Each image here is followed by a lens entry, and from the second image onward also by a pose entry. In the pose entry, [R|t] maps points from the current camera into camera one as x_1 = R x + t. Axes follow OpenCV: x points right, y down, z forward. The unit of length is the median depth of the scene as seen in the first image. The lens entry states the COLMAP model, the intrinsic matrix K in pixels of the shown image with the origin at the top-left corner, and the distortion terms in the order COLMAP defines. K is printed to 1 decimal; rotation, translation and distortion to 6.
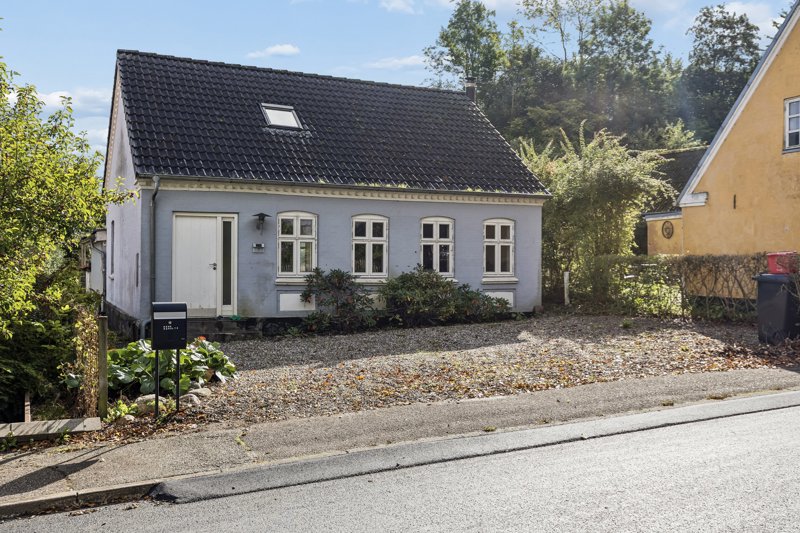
lens RADIAL K [[803.5, 0, 402.0], [0, 803.5, 268.2], [0, 0, 1]] dist [0.024856, 0.000000]
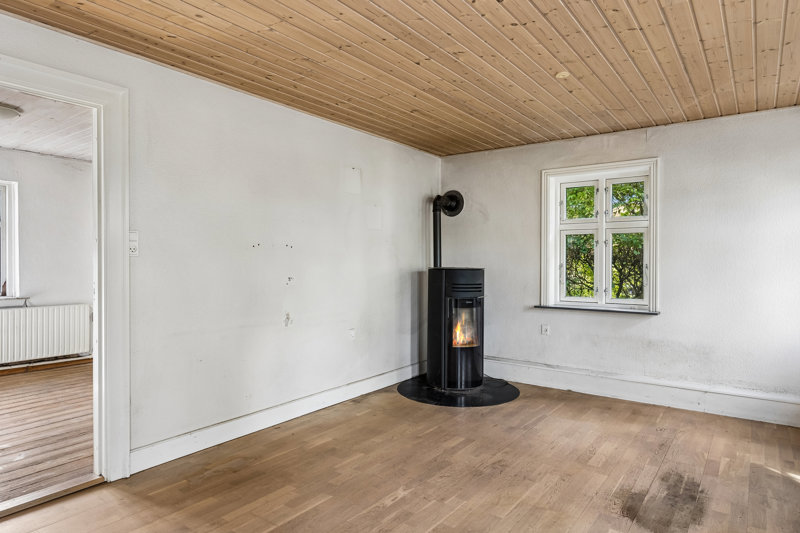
lens RADIAL K [[491.7, 0, 401.3], [0, 491.7, 263.5], [0, 0, 1]] dist [0.004177, 0.000461]
pose [[0.377315, 0.009186, -0.926040, 0.343672], [-0.011934, 0.999916, 0.005057, -0.014596], [0.926008, 0.009144, 0.377393, 0.885684]]
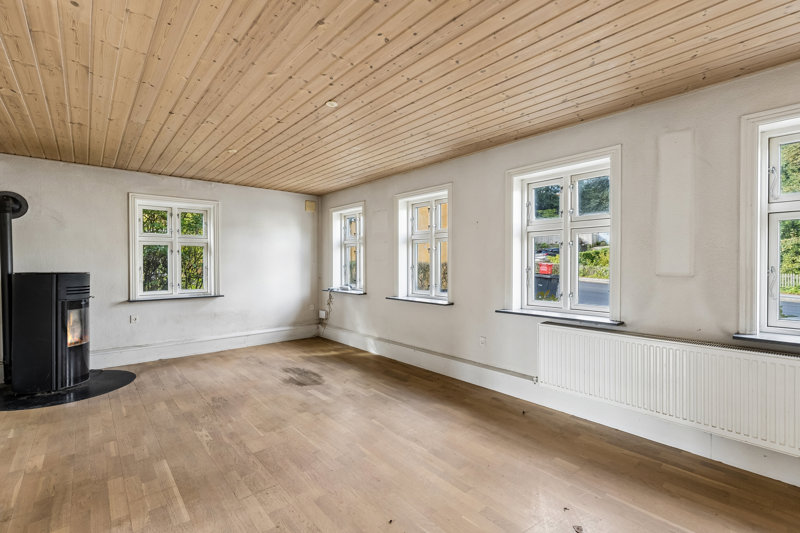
lens RADIAL K [[360.8, 0, 399.0], [0, 360.8, 266.2], [0, 0, 1]] dist [0.004012, 0.000634]
pose [[0.986893, -0.004774, 0.161306, 0.262551], [0.004808, 0.999988, 0.000180, -0.013791], [-0.161305, 0.000598, 0.986904, 0.778624]]
